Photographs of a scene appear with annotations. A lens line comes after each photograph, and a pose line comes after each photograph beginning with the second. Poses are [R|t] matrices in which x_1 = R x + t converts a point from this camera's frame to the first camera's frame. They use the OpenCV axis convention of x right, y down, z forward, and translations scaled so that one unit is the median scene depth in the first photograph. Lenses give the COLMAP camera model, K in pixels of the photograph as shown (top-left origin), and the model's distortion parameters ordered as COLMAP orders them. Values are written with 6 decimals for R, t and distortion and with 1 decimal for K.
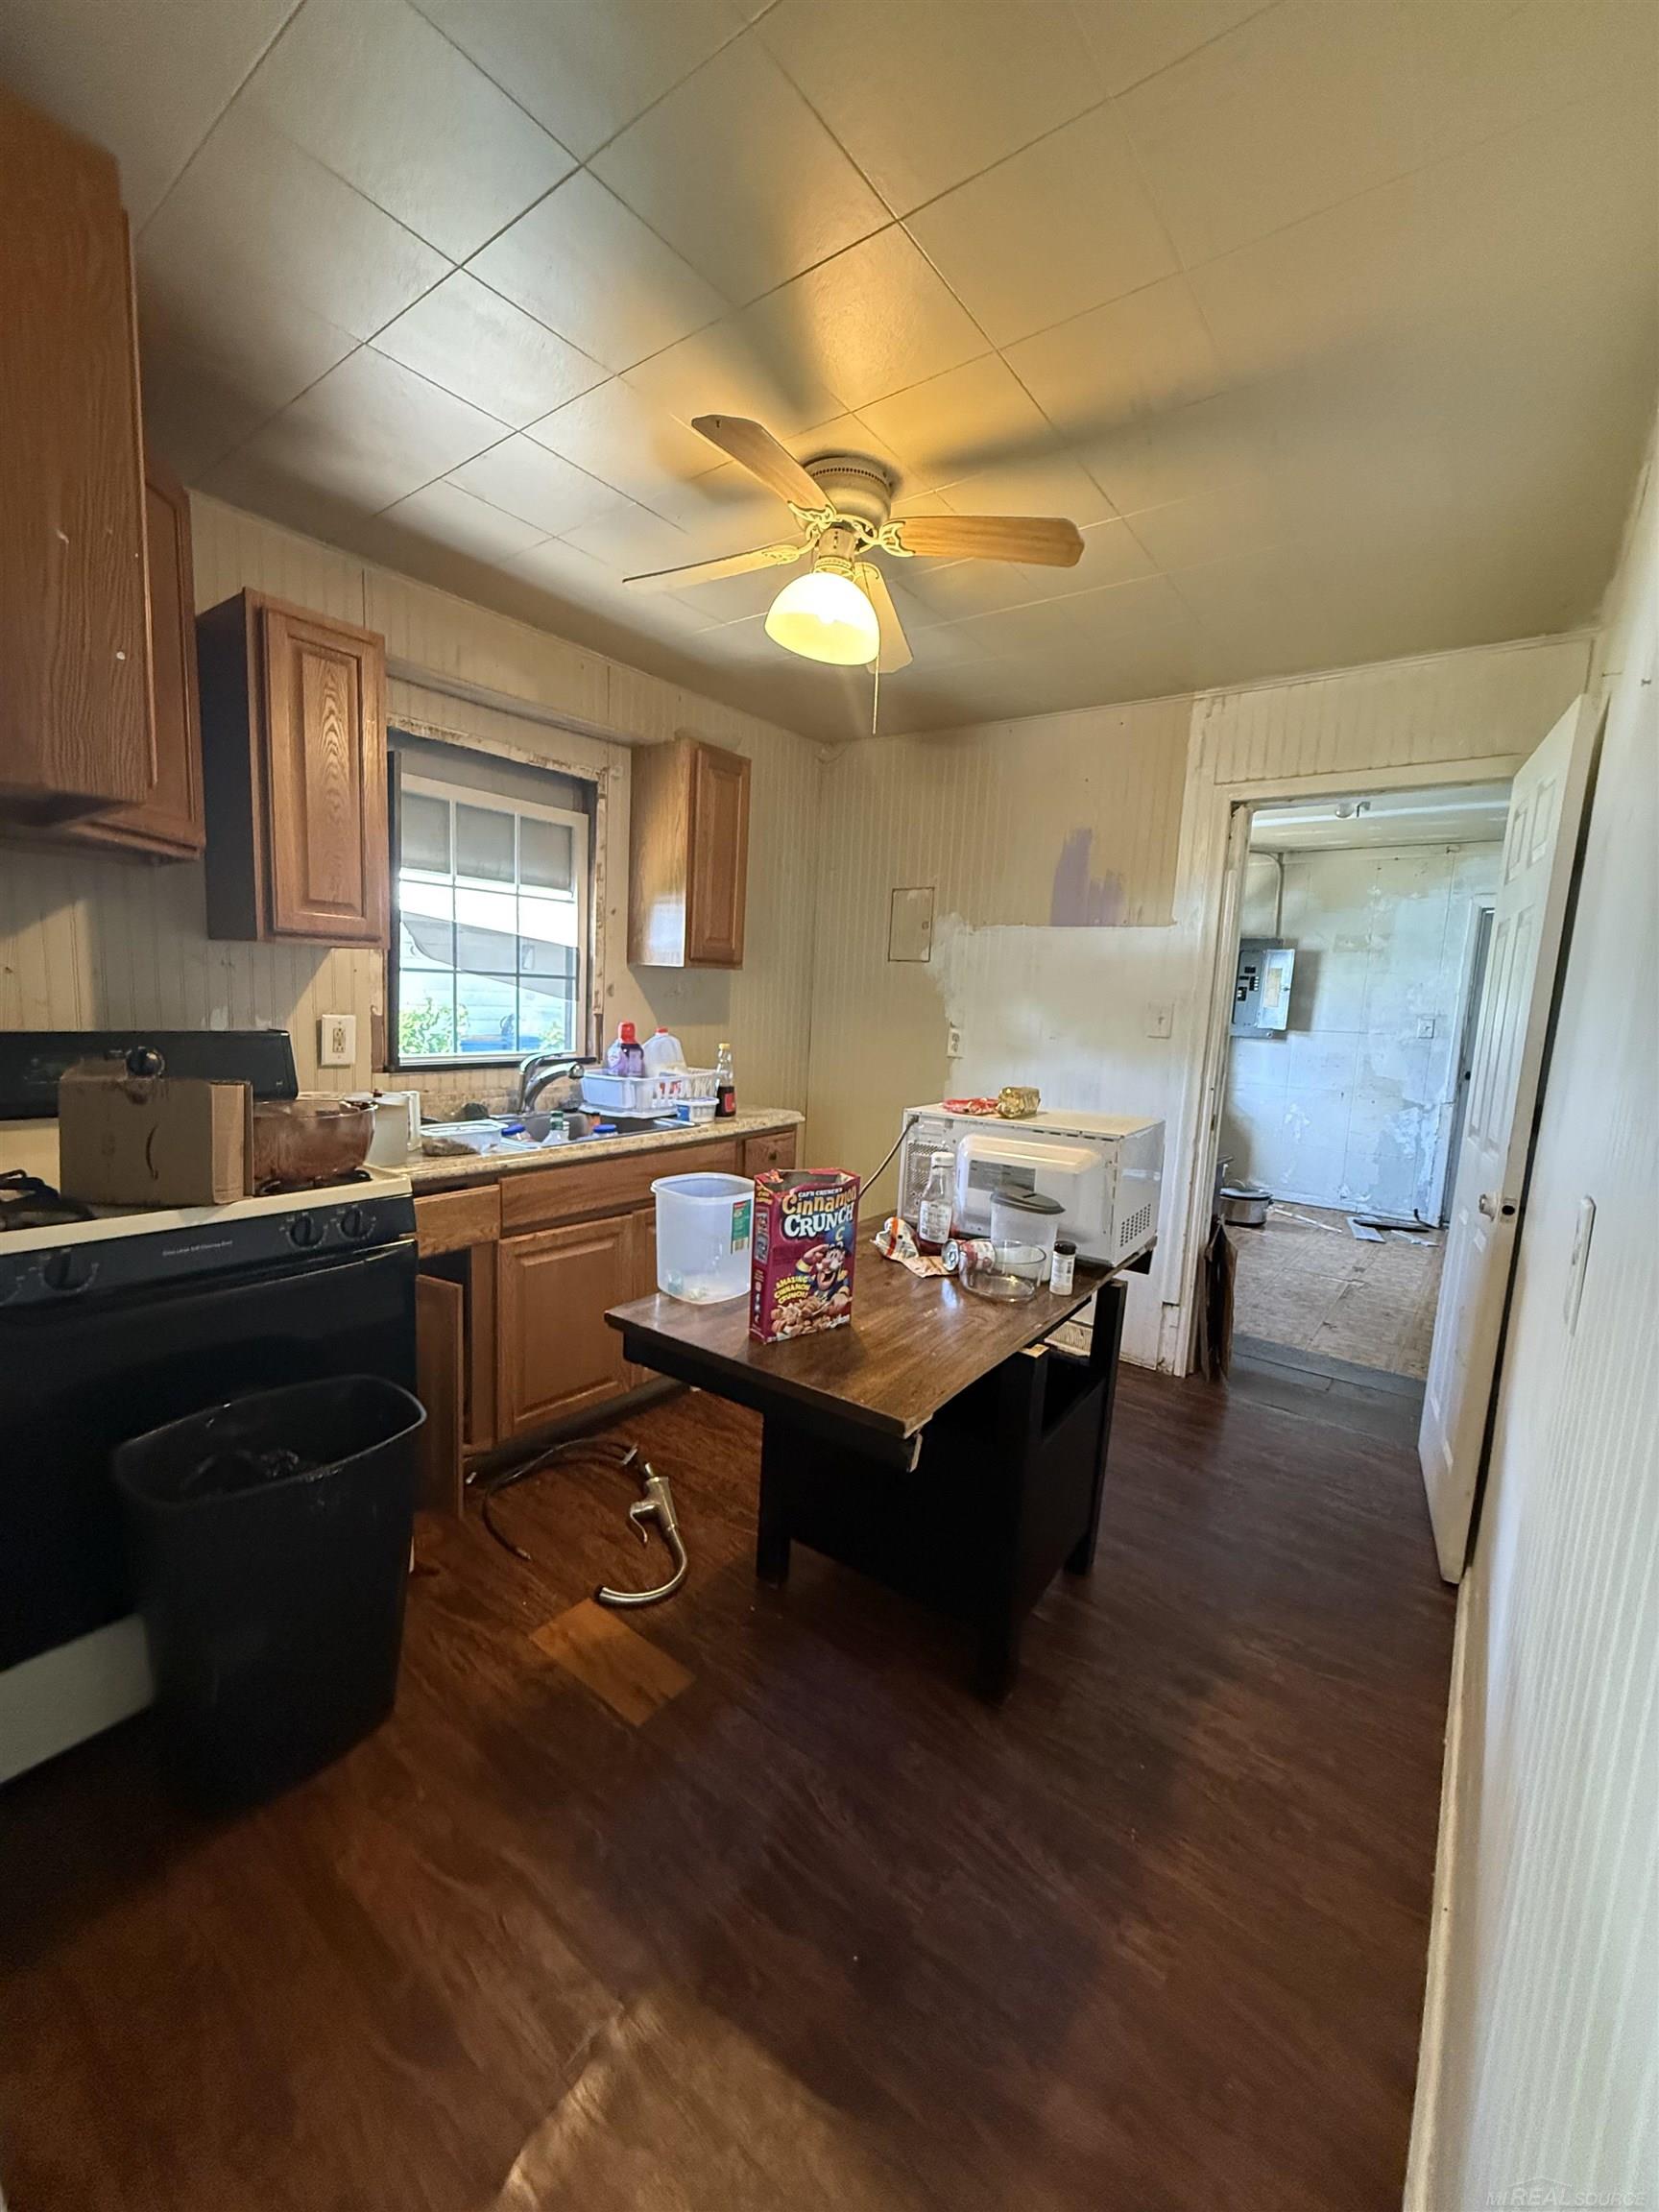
lens RADIAL K [[883.3, 0, 831.5], [0, 883.3, 1105.0], [0, 0, 1]] dist [0.001281, 0.000029]
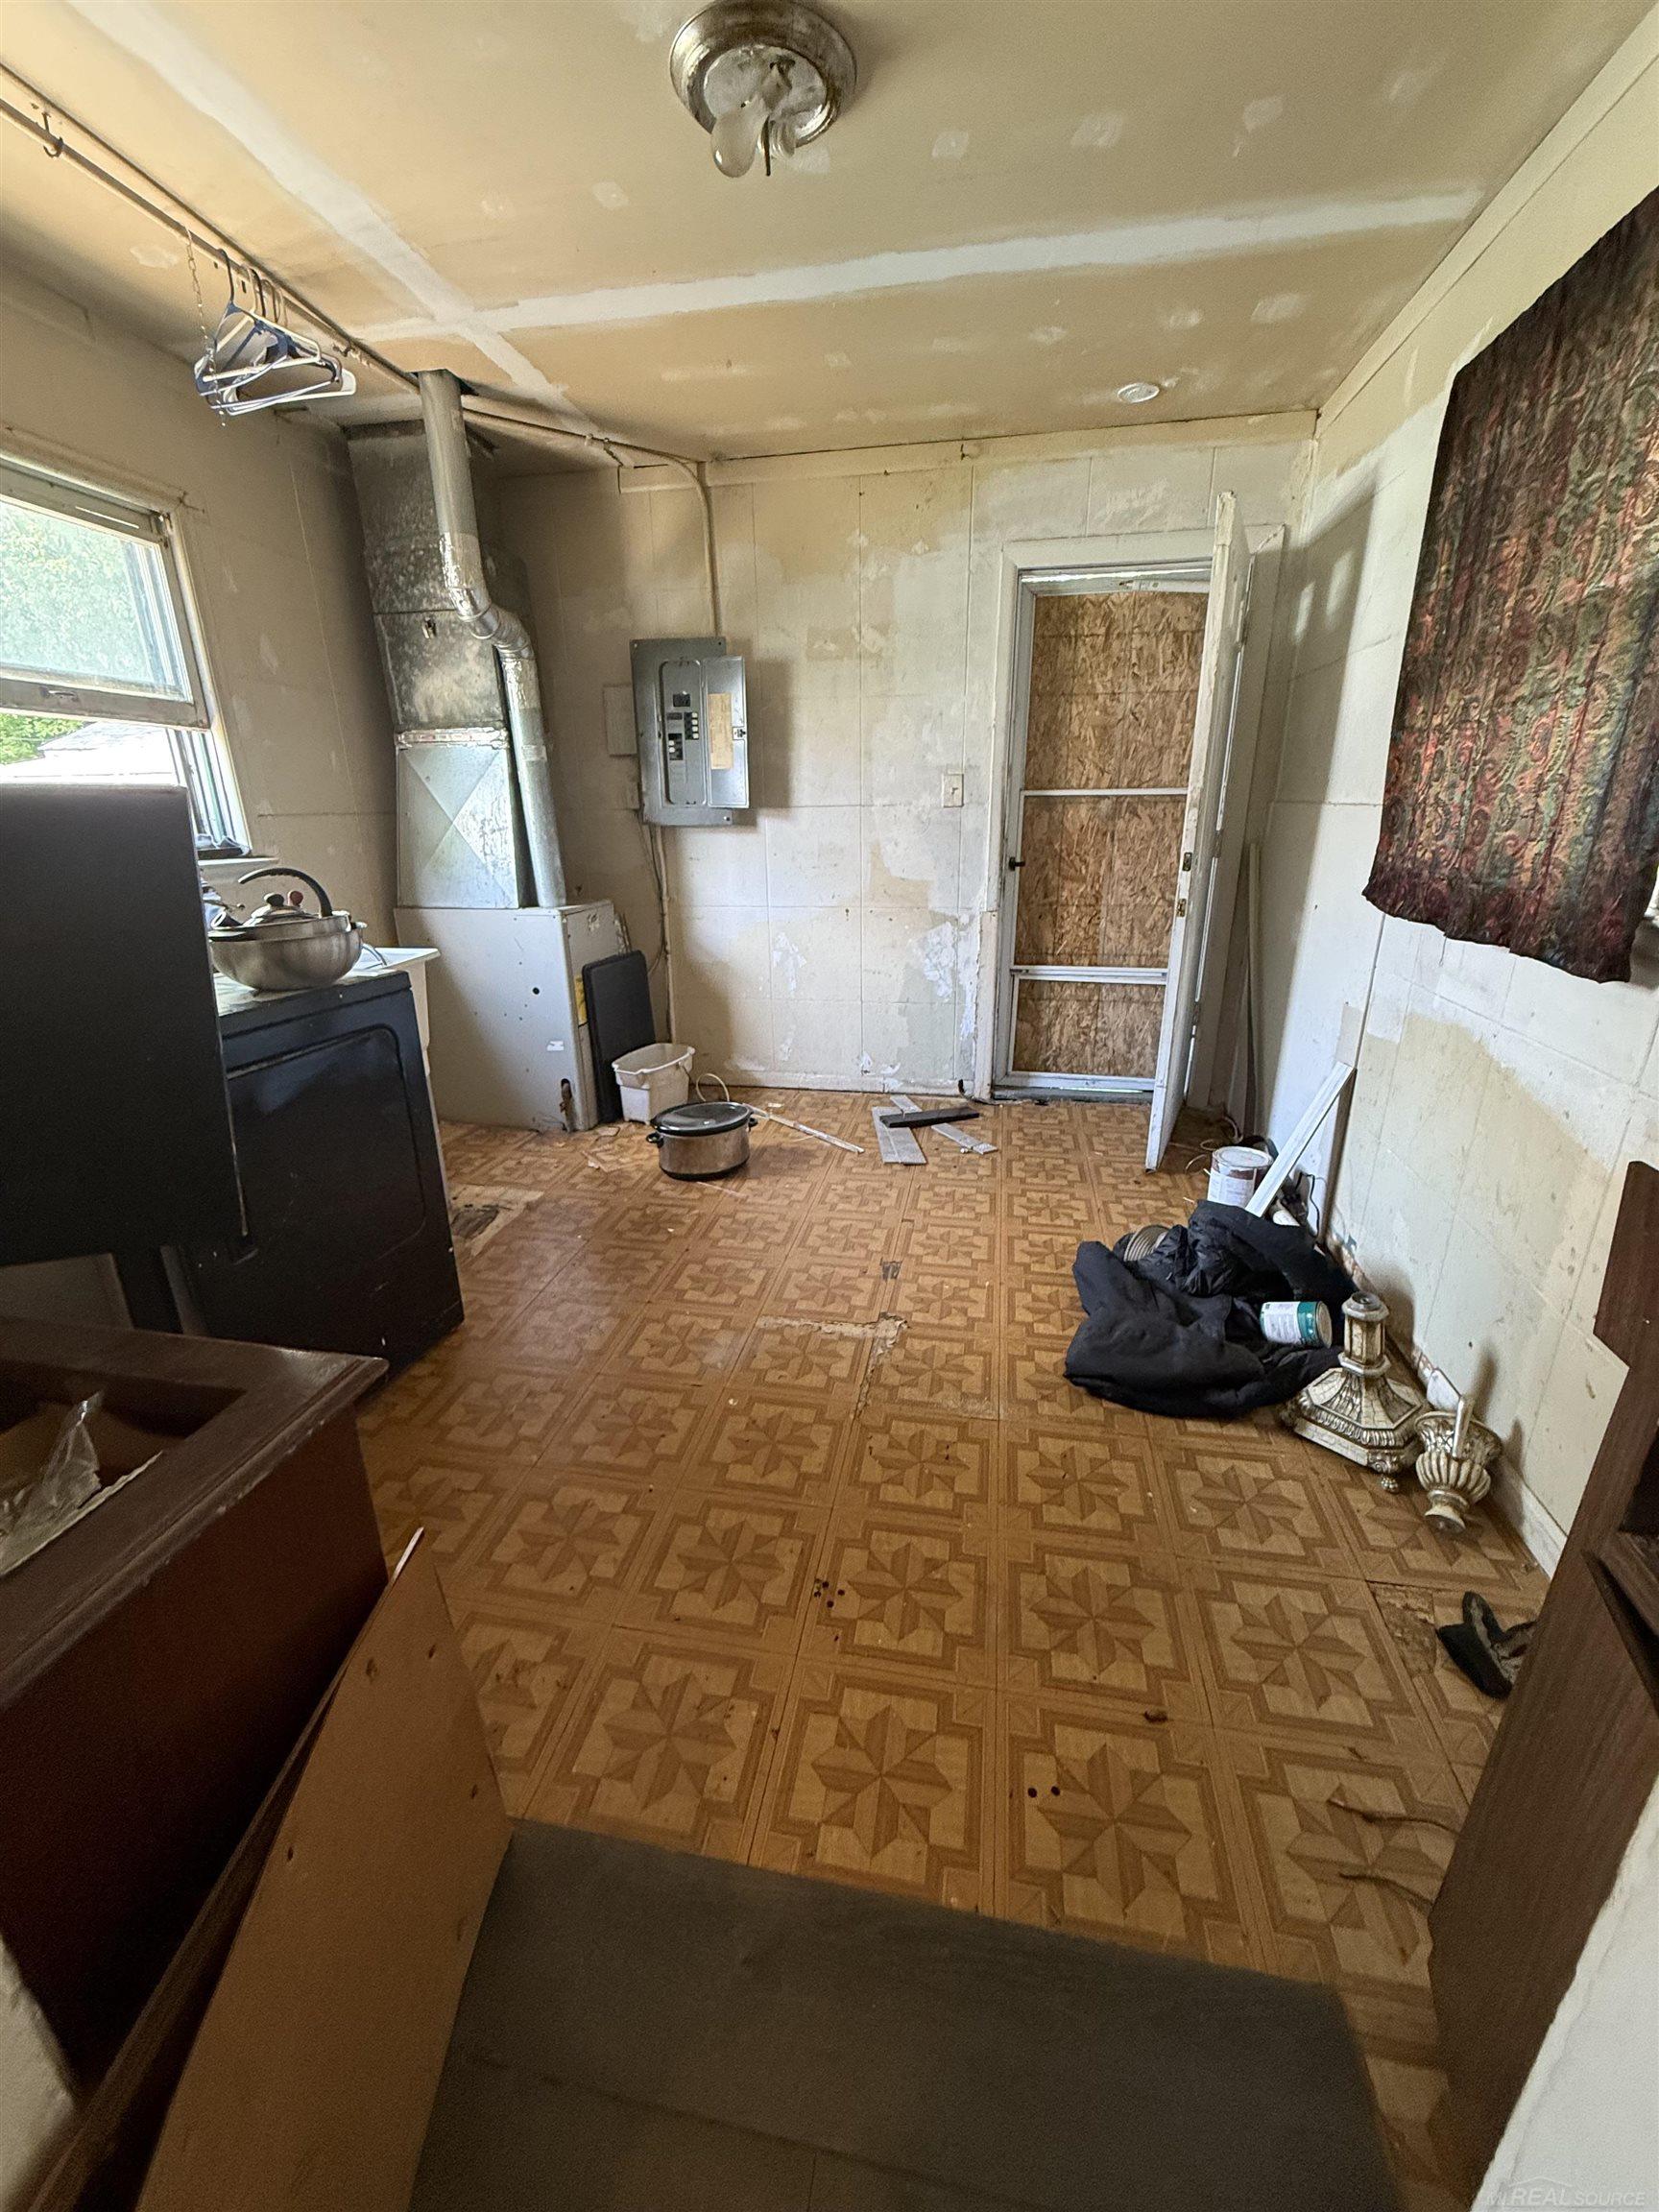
lens RADIAL K [[883.3, 0, 824.1], [0, 883.3, 1107.8], [0, 0, 1]] dist [0.001281, 0.000029]
pose [[0.888689, -0.202639, 0.411301, 0.291054], [0.108861, 0.964639, 0.240043, -0.030736], [-0.445399, -0.168549, 0.879324, 0.454917]]
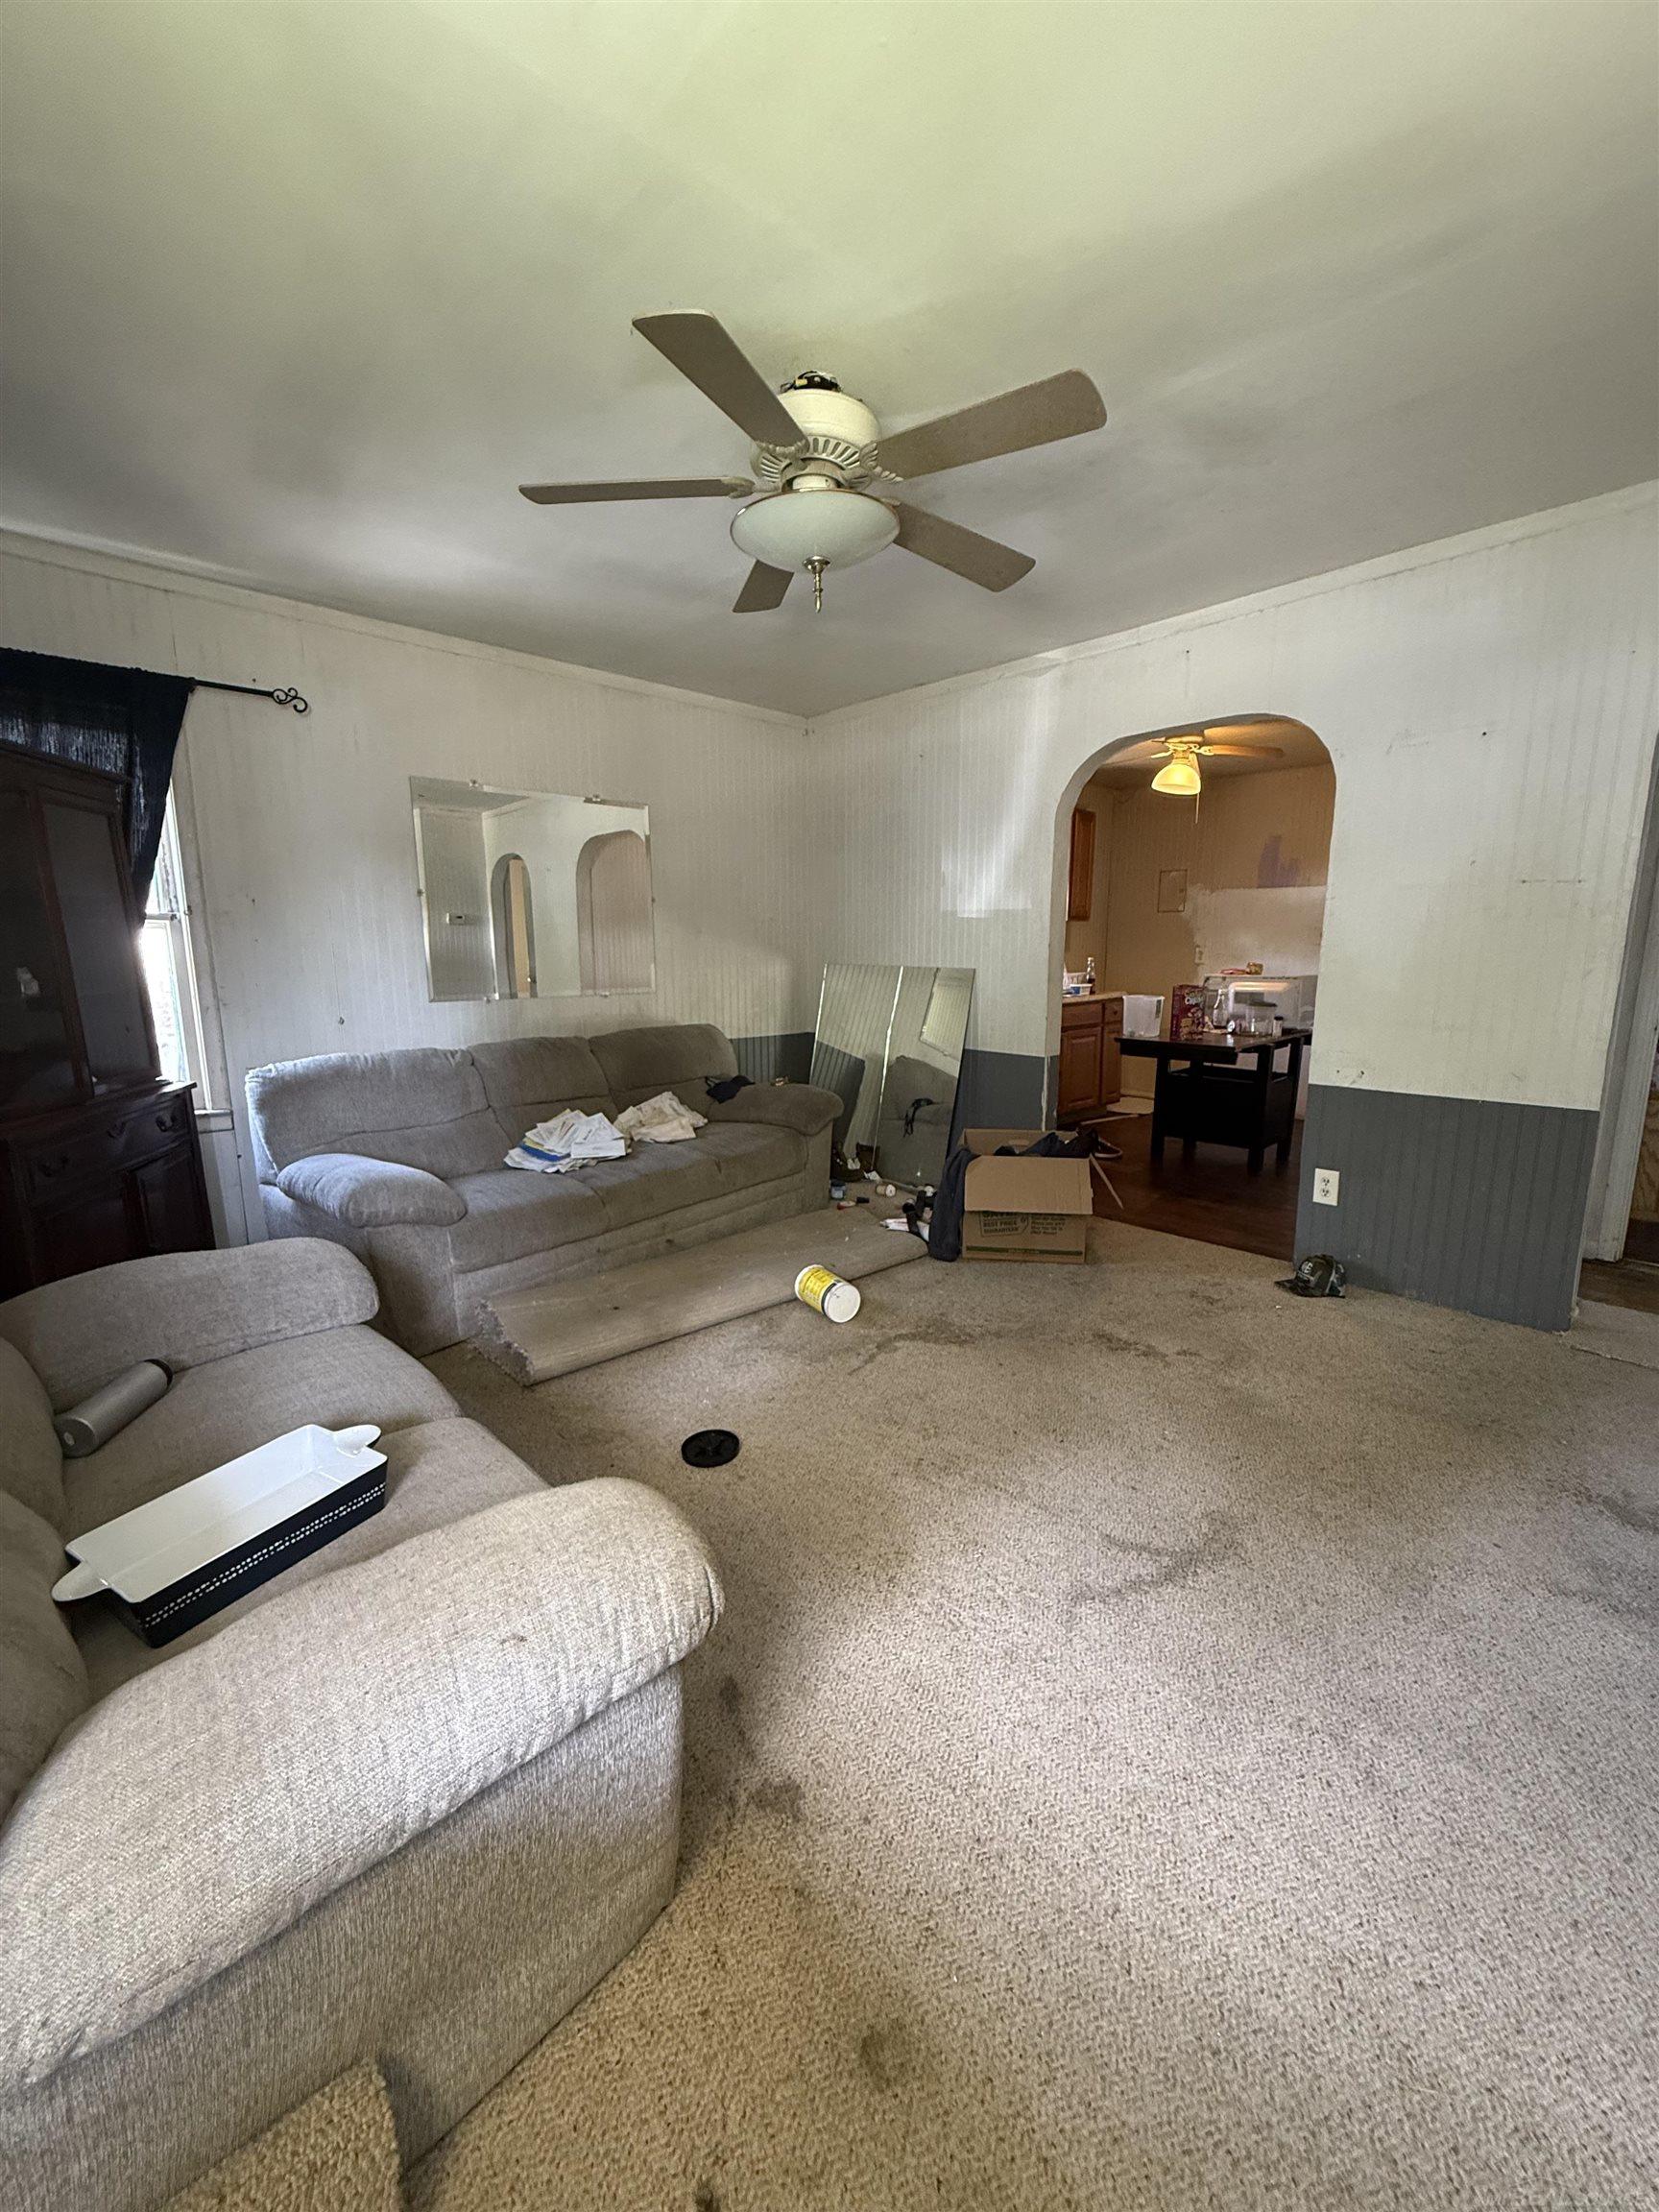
lens RADIAL K [[883.3, 0, 827.9], [0, 883.3, 1106.7], [0, 0, 1]] dist [0.001281, 0.000029]
pose [[0.986025, -0.020221, -0.165366, -0.441724], [0.028319, 0.998505, 0.046760, 0.184071], [0.164173, -0.050790, 0.985123, -1.286409]]
